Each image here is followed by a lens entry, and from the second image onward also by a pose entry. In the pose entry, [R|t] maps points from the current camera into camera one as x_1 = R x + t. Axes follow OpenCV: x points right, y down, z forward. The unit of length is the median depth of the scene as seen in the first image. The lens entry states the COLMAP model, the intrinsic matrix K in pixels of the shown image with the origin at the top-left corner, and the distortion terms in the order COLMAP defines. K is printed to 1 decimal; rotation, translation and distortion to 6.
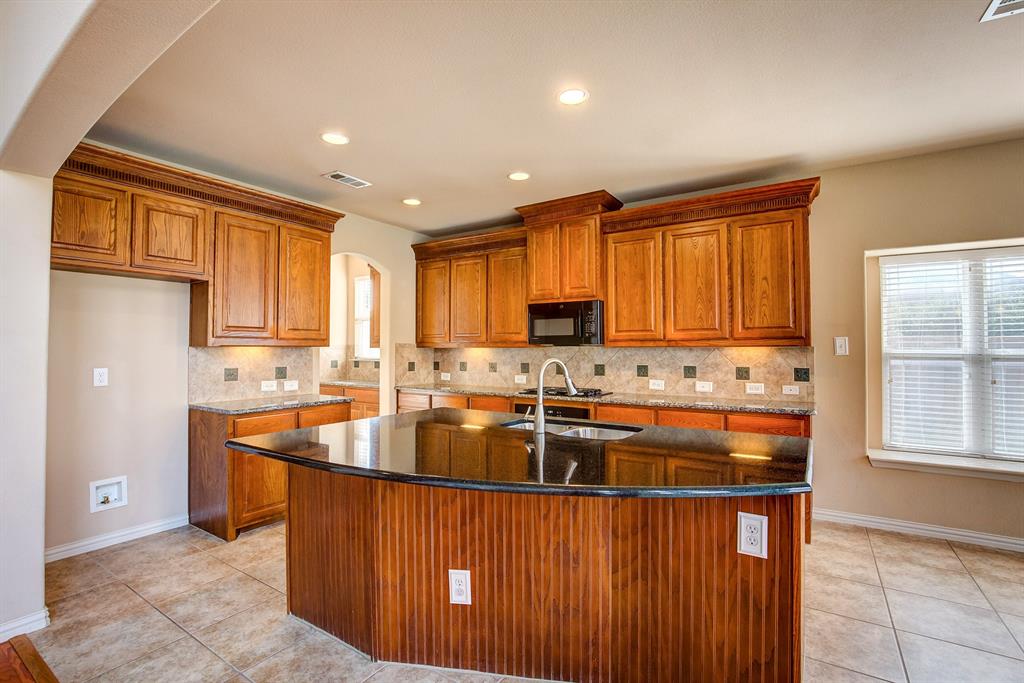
lens RADIAL K [[478.6, 0, 512.0], [0, 478.6, 341.5], [0, 0, 1]] dist [-0.018139, 0.000269]
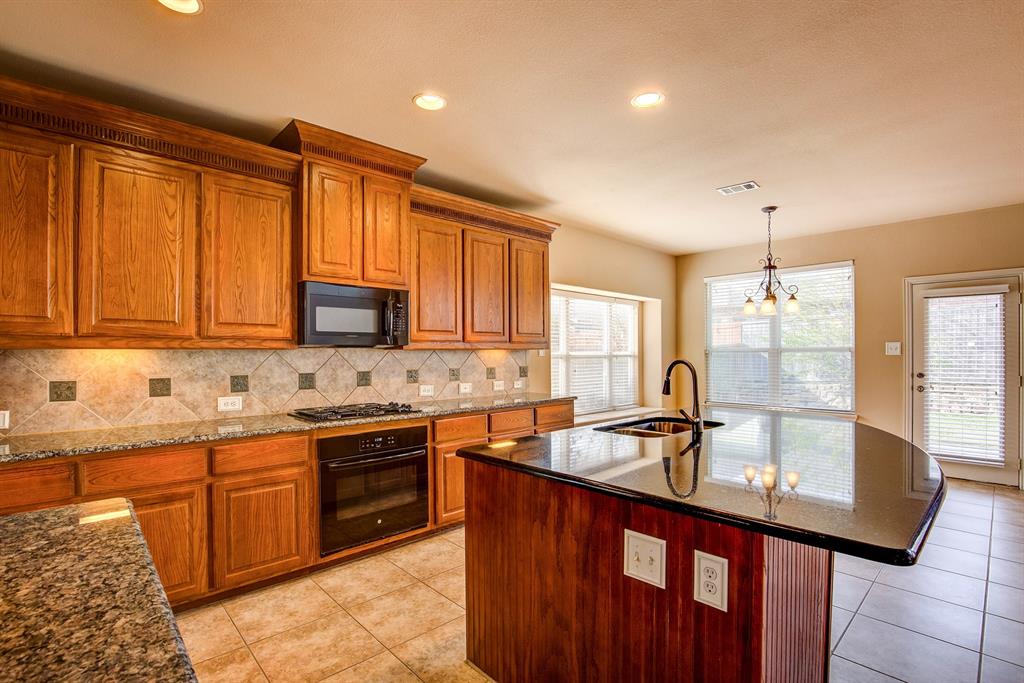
lens RADIAL K [[490.3, 0, 513.7], [0, 490.3, 361.5], [0, 0, 1]] dist [0.000269, 0.000259]
pose [[0.223463, -0.020089, 0.974505, -0.565374], [-0.014597, 0.999606, 0.023953, 0.009325], [-0.974603, -0.019578, 0.223082, 0.613663]]
